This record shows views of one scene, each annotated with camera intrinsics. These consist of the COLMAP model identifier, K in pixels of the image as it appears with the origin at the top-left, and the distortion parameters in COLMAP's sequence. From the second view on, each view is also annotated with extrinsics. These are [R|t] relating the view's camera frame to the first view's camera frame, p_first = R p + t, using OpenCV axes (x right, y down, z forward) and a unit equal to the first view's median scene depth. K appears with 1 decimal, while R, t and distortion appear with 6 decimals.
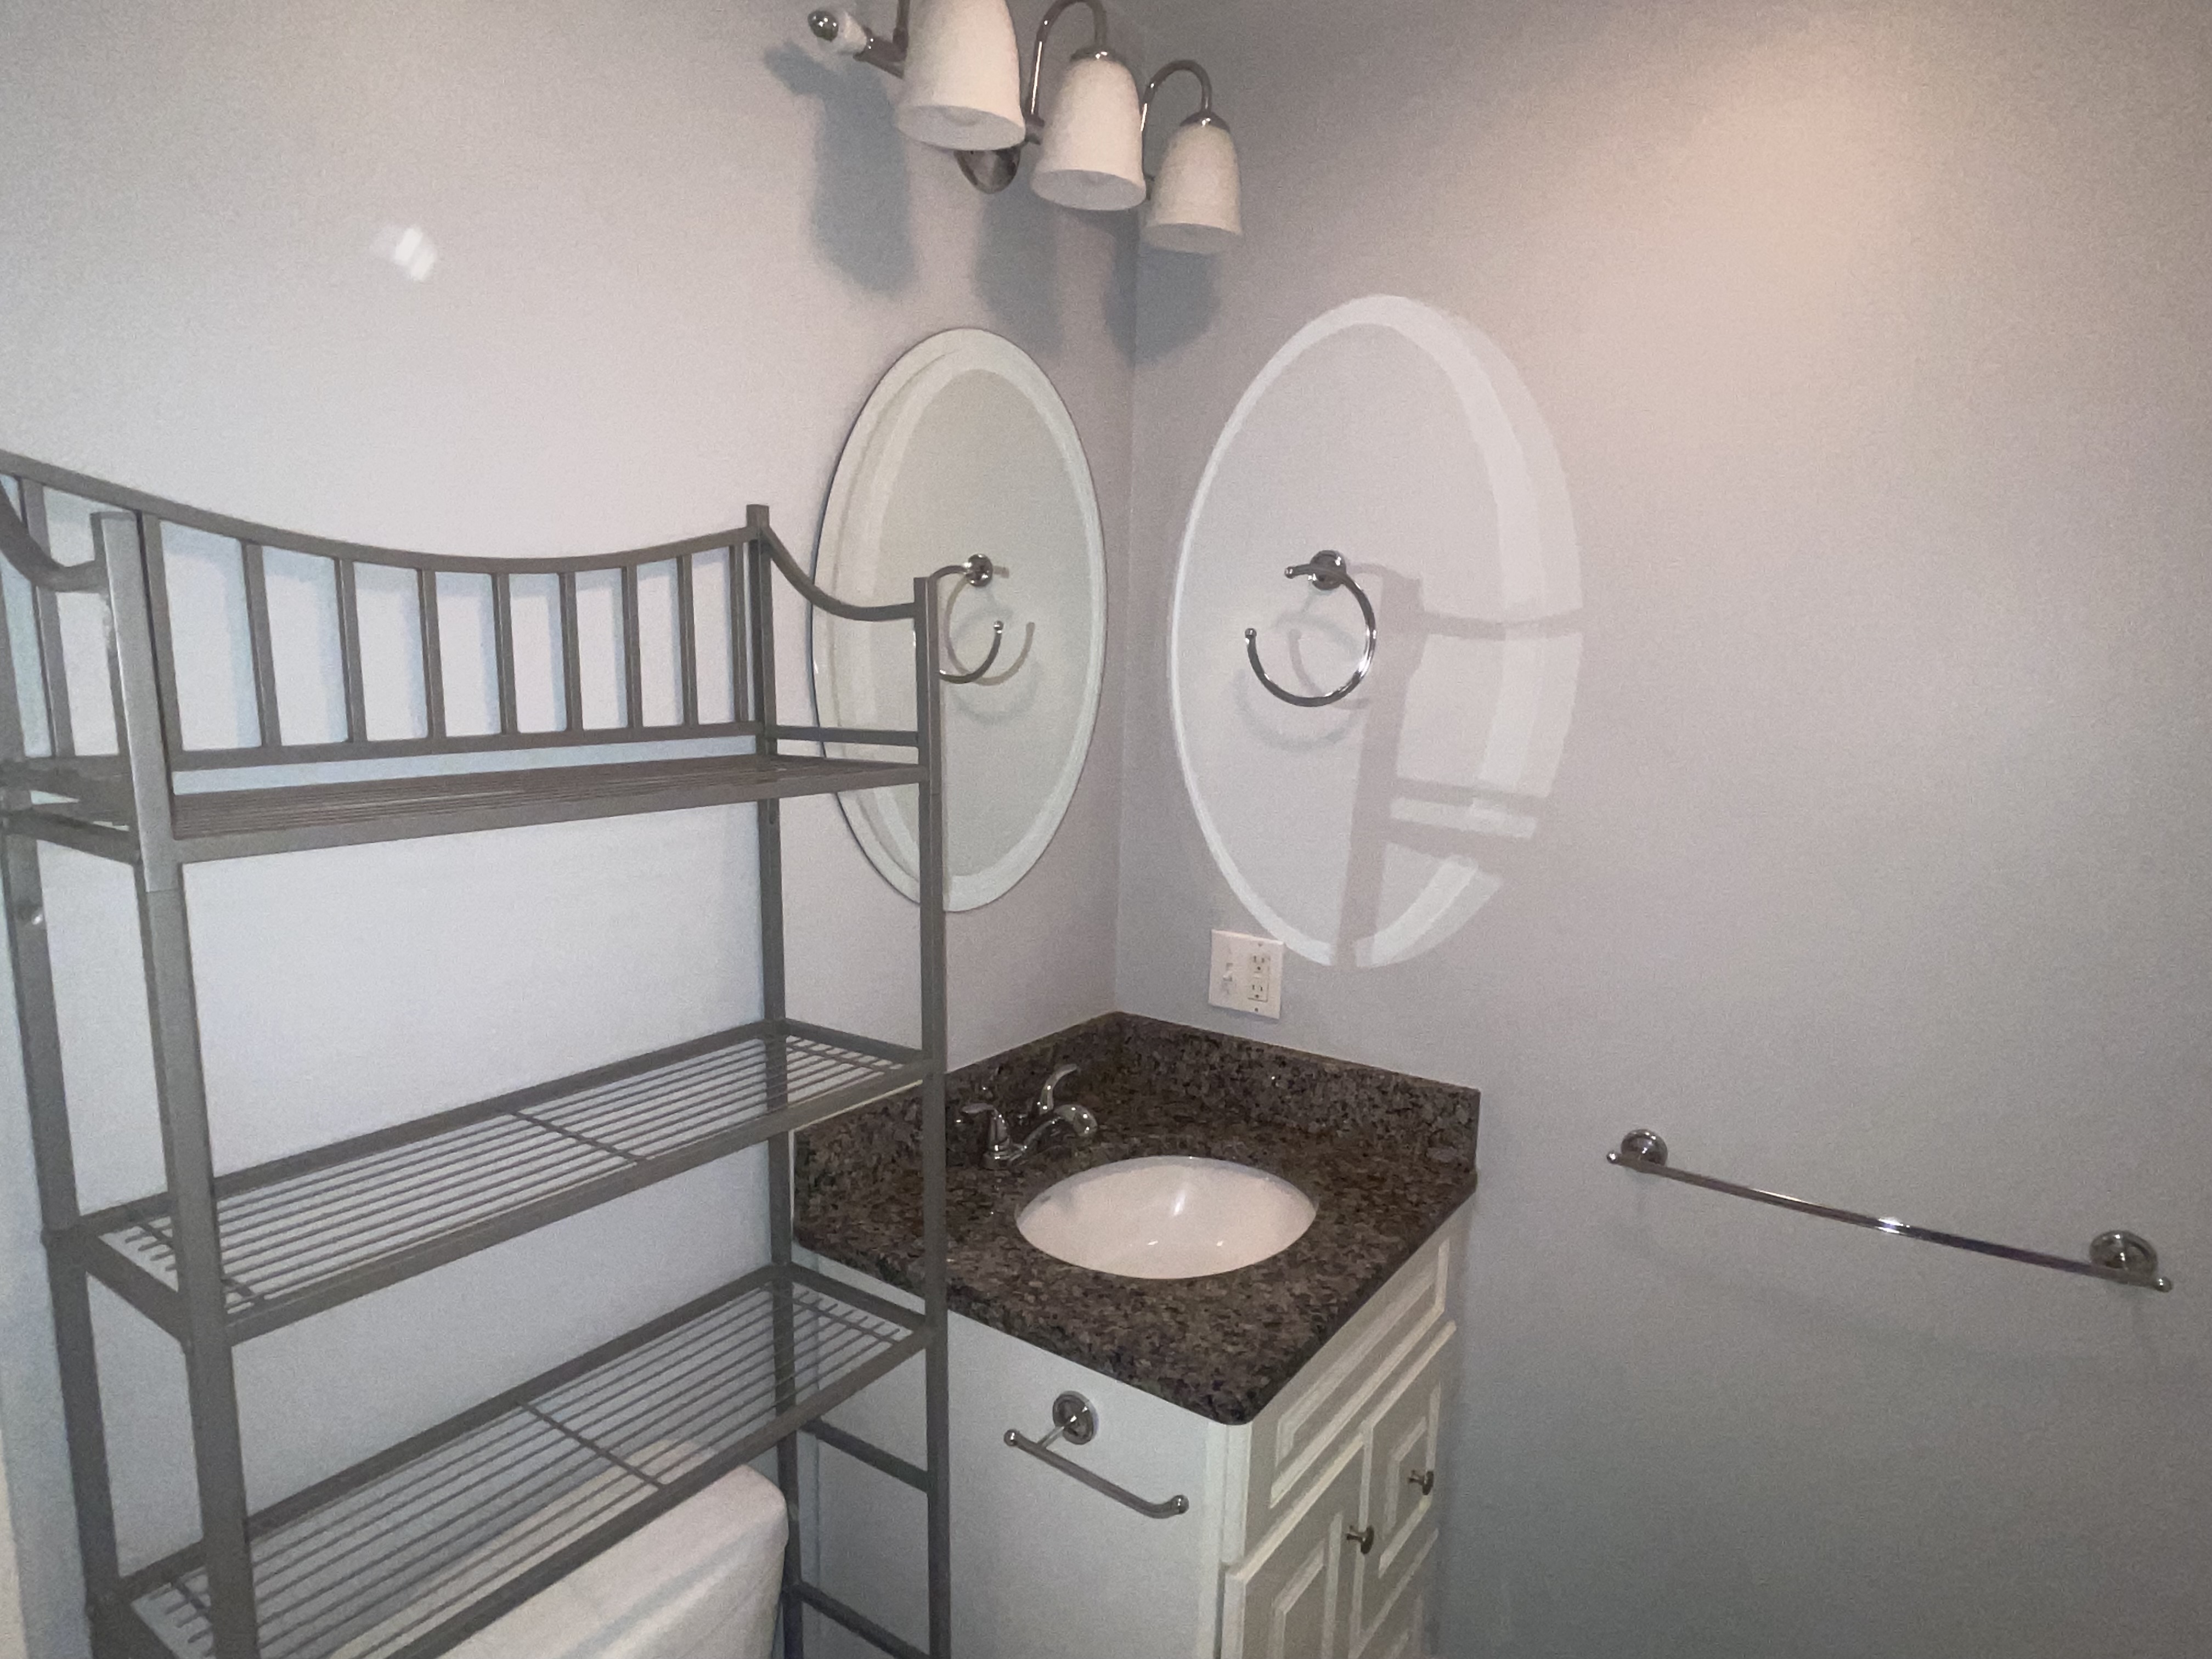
lens RADIAL K [[1231.2, 0, 1106.0], [0, 1231.2, 829.5], [0, 0, 1]] dist [0.001524, 0.000053]
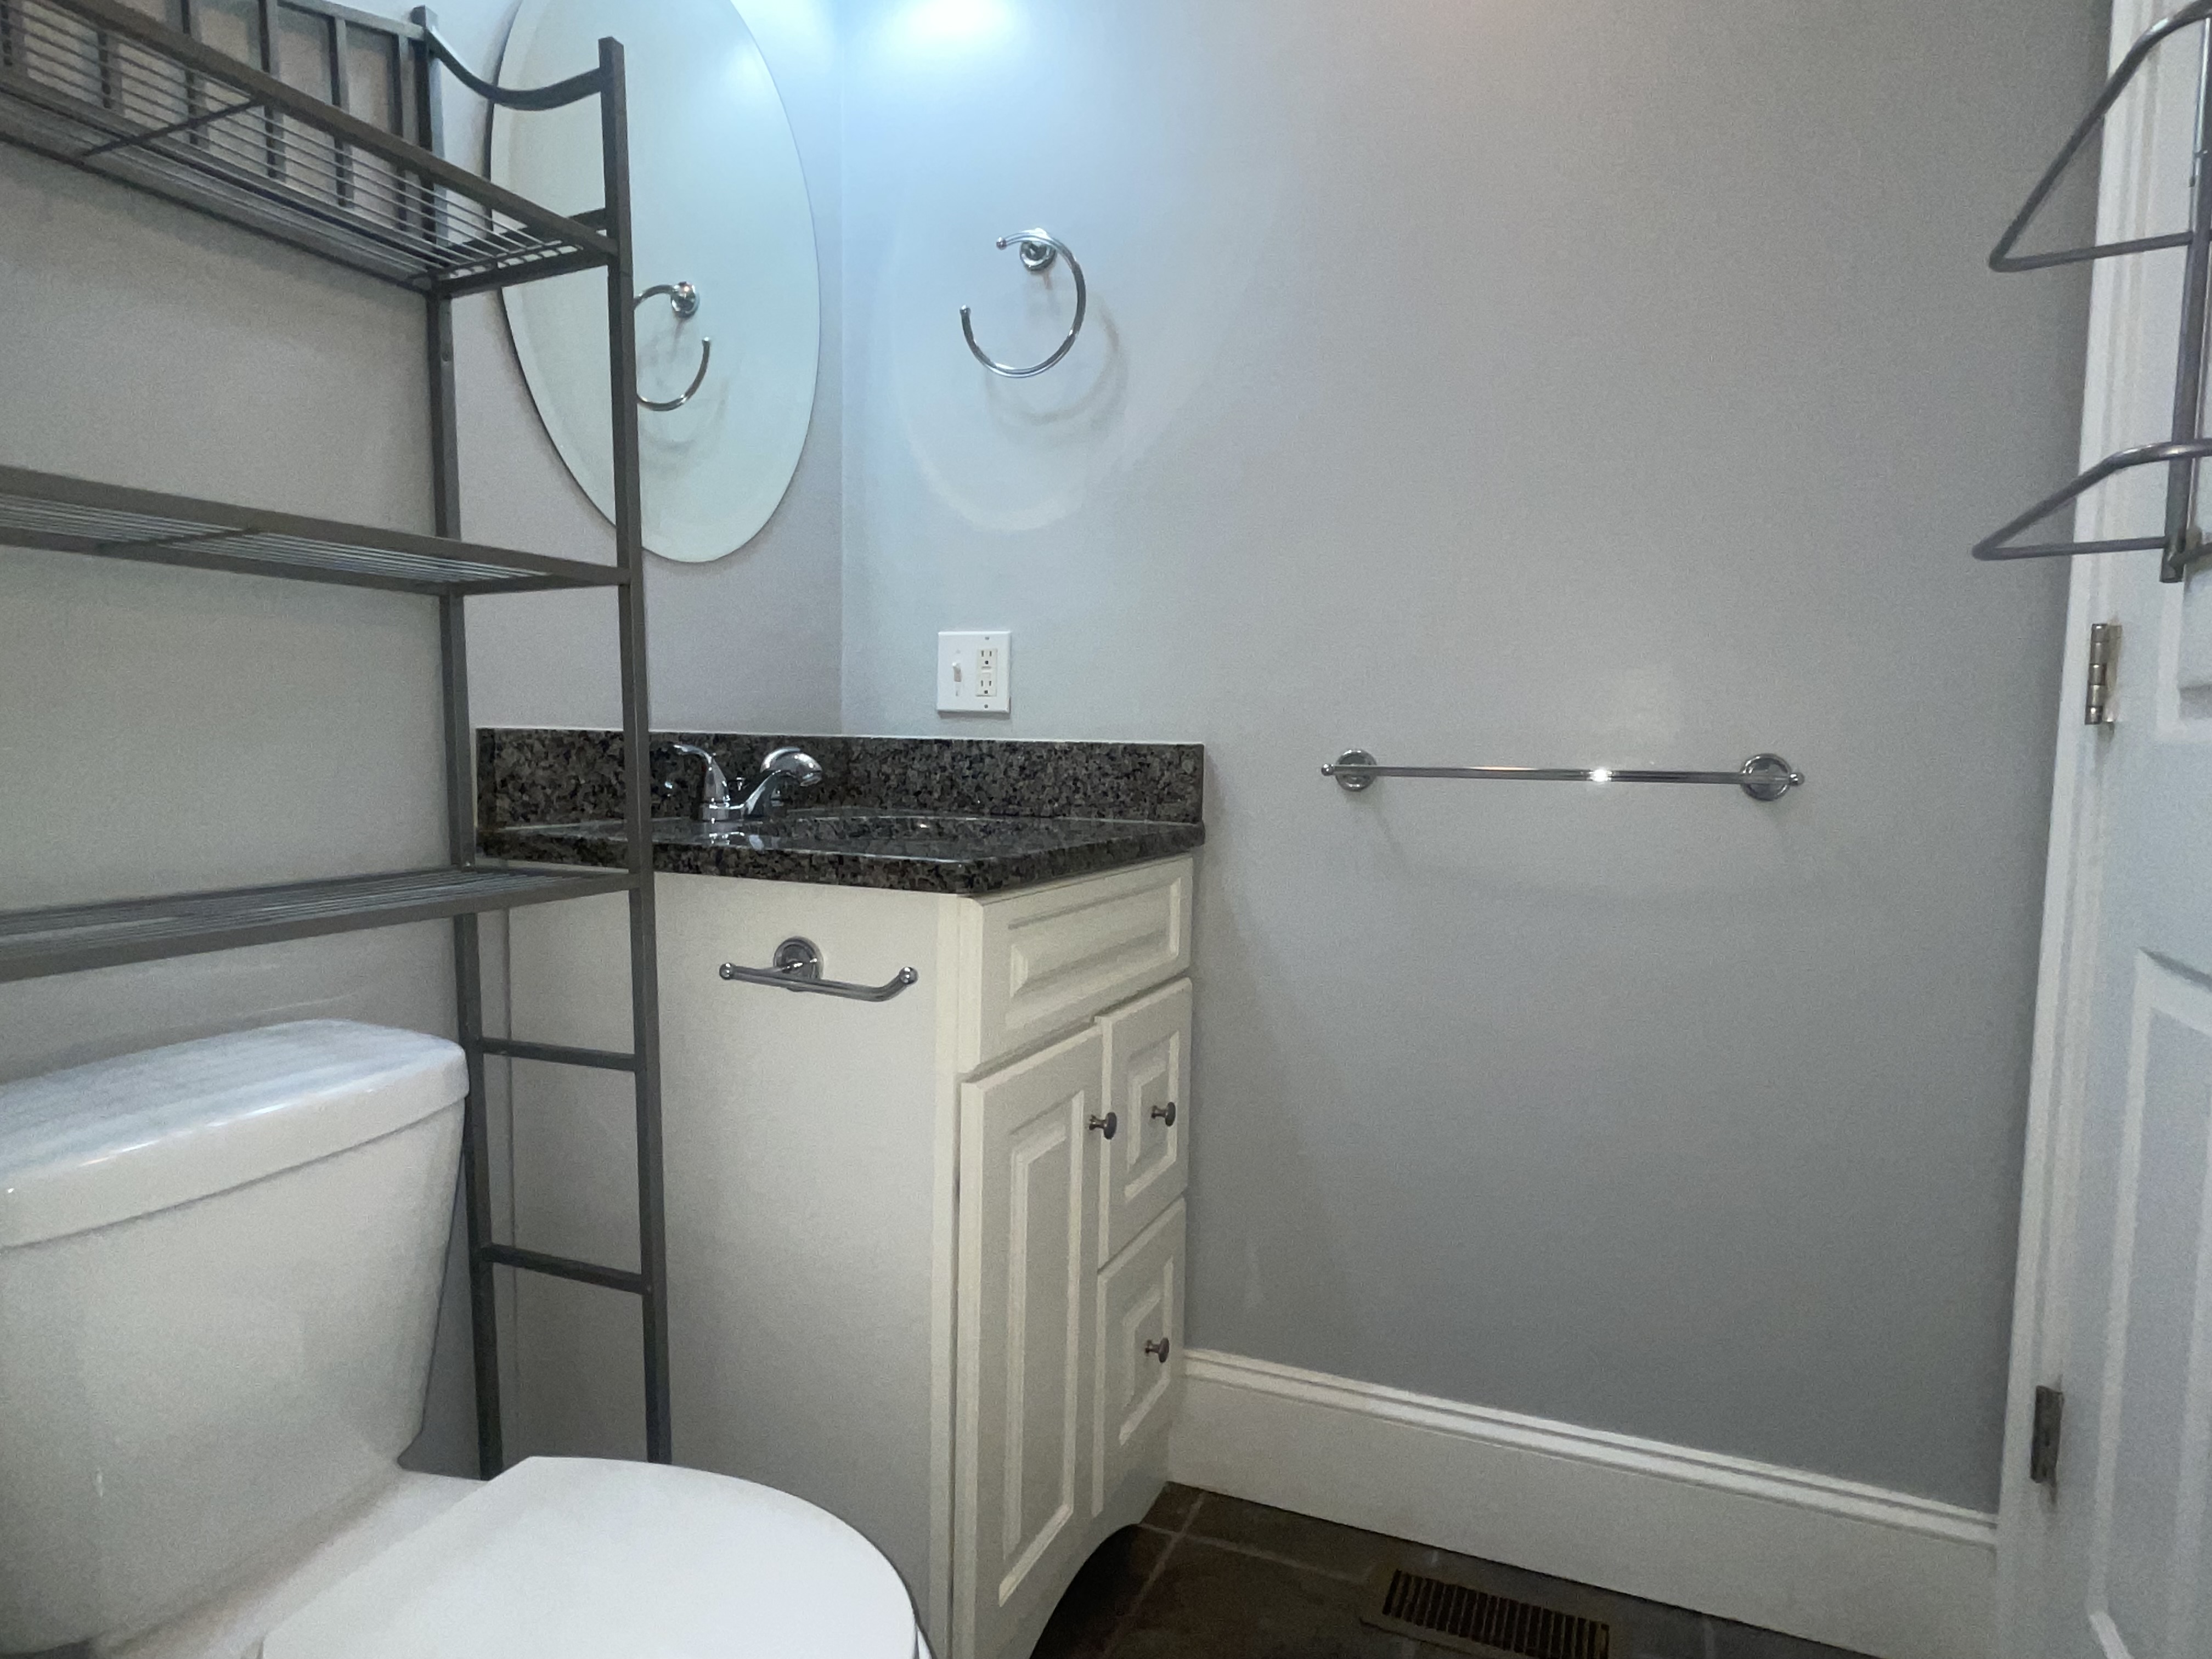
lens RADIAL K [[1231.2, 0, 1106.0], [0, 1231.2, 829.5], [0, 0, 1]] dist [0.001524, 0.000053]
pose [[0.978338, -0.028790, 0.205002, 0.012172], [0.042367, 0.997167, -0.062149, 0.359455], [-0.202632, 0.069488, 0.976786, 0.019332]]
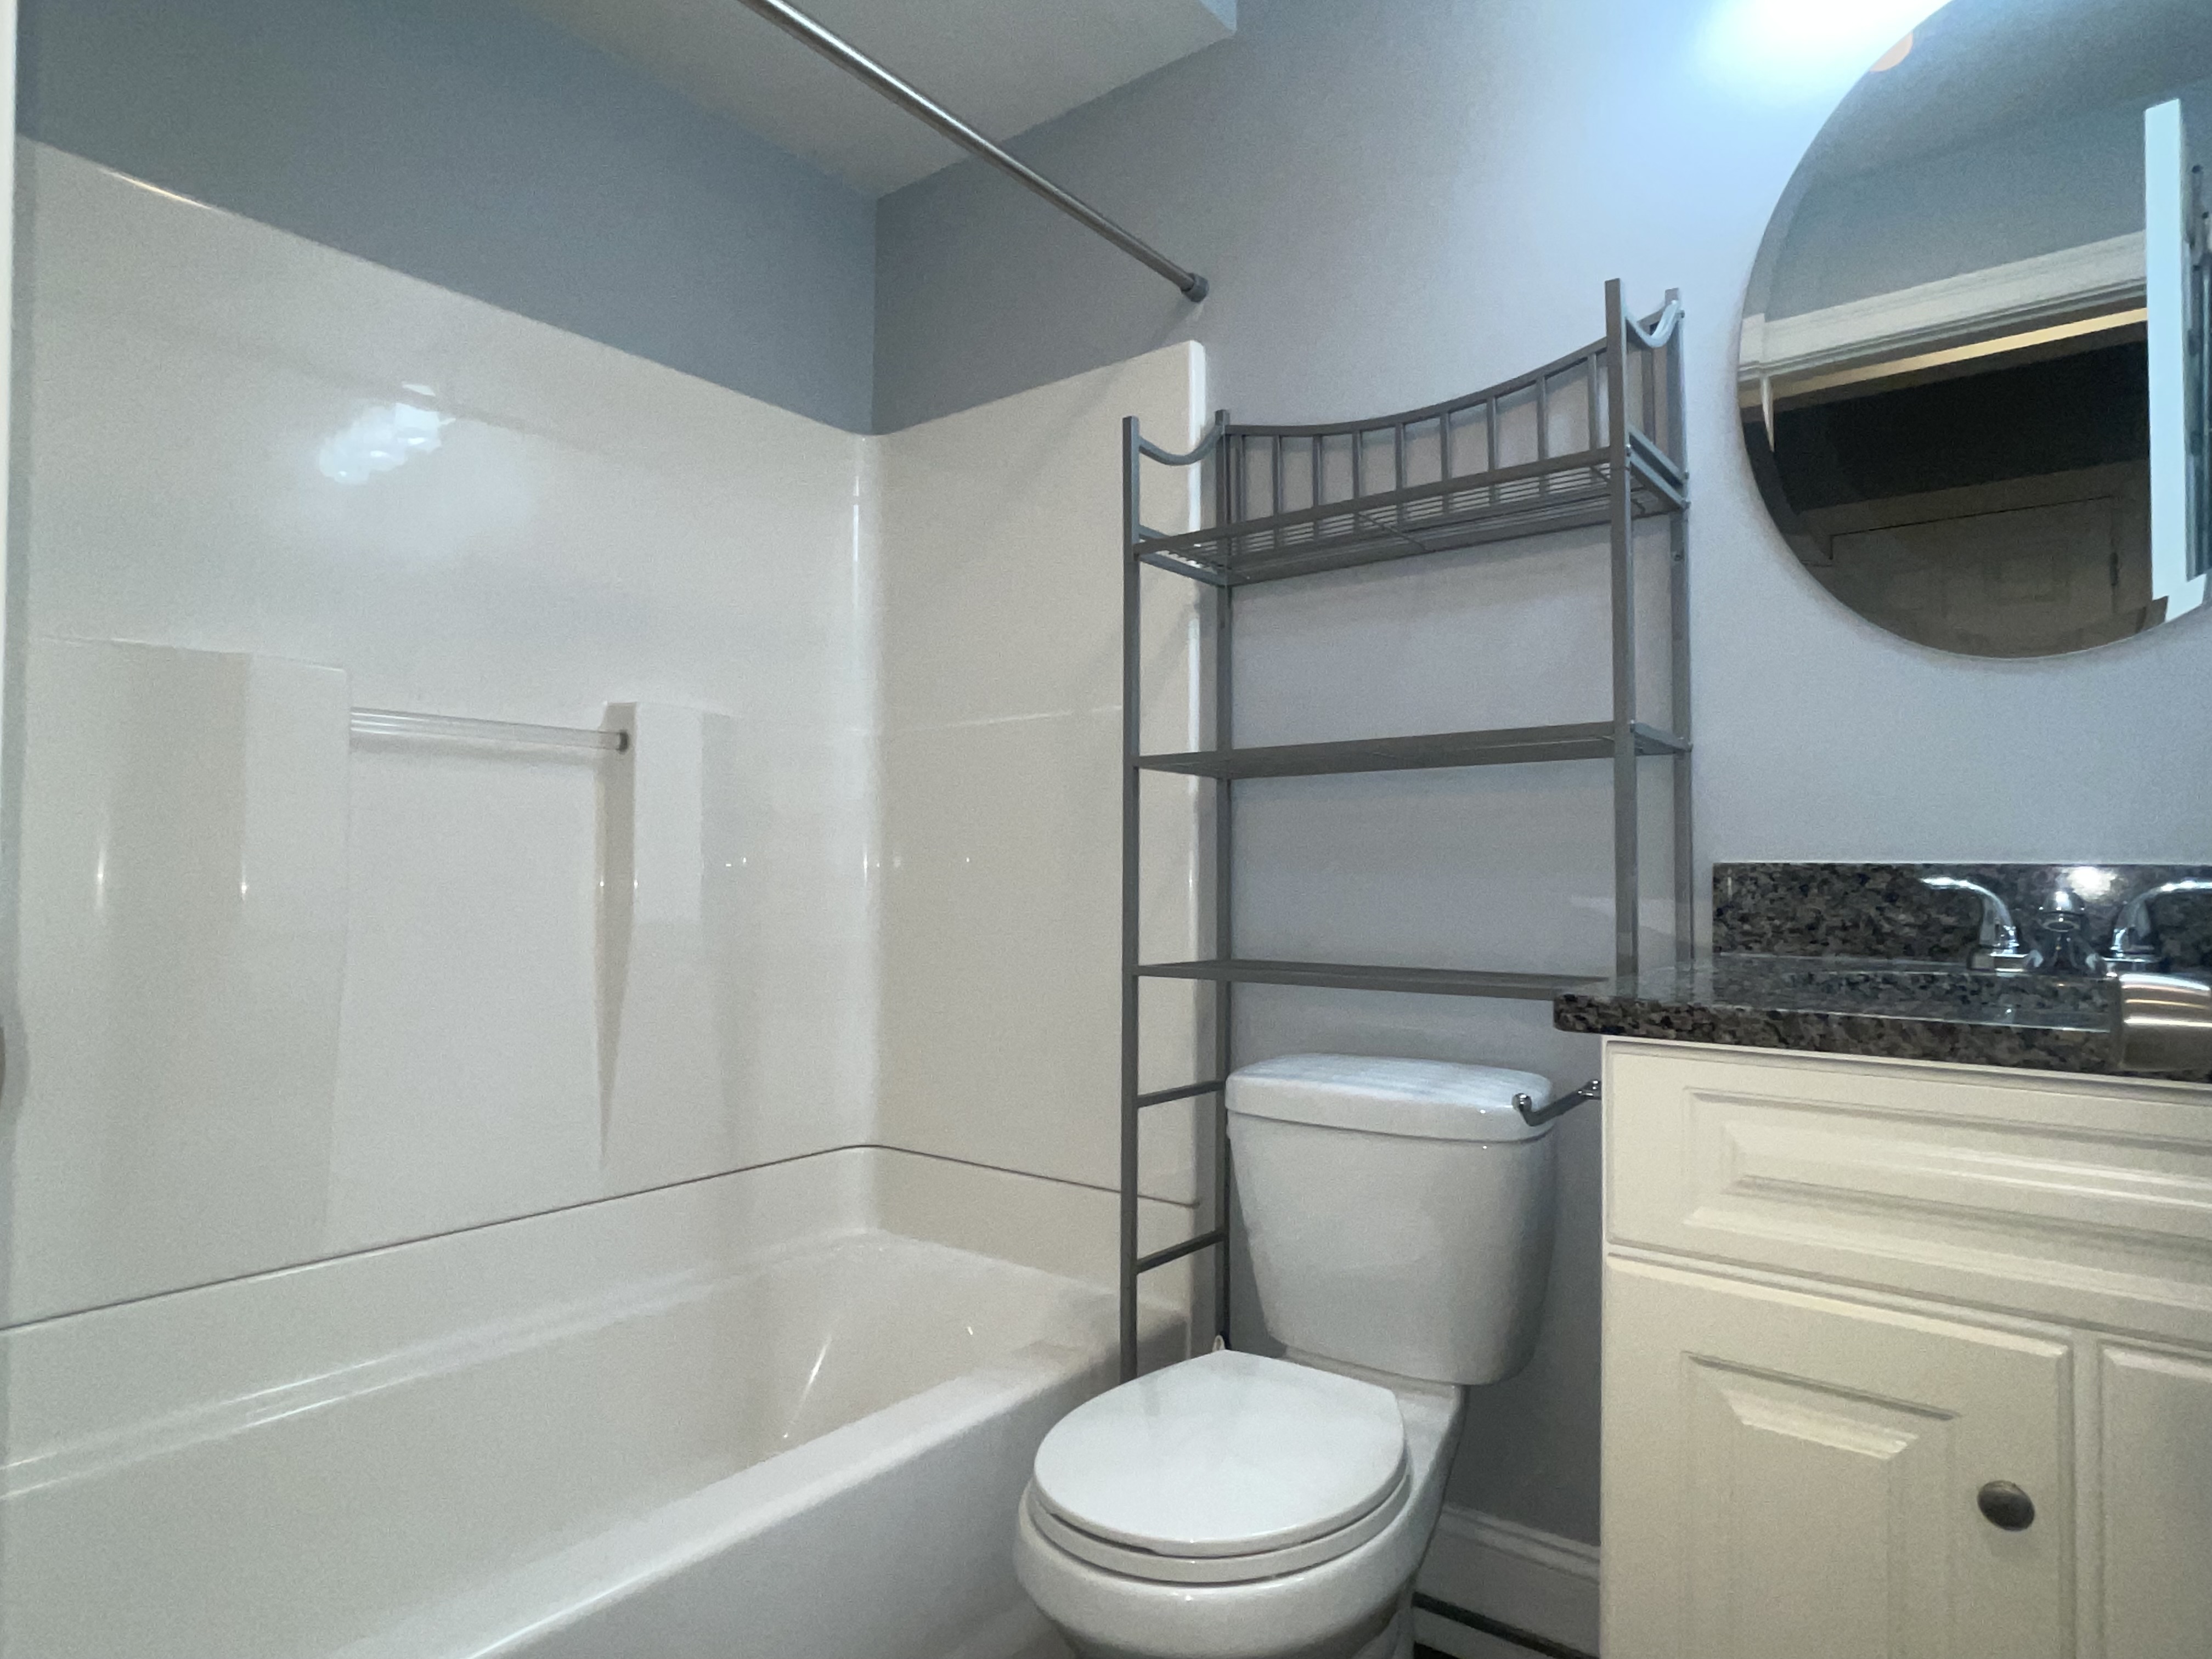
lens RADIAL K [[1231.2, 0, 1106.0], [0, 1231.2, 829.5], [0, 0, 1]] dist [0.001524, 0.000053]
pose [[-0.024482, -0.061990, -0.997776, 0.714175], [-0.146310, 0.987551, -0.057765, 0.318939], [0.988936, 0.144571, -0.033247, 0.476130]]
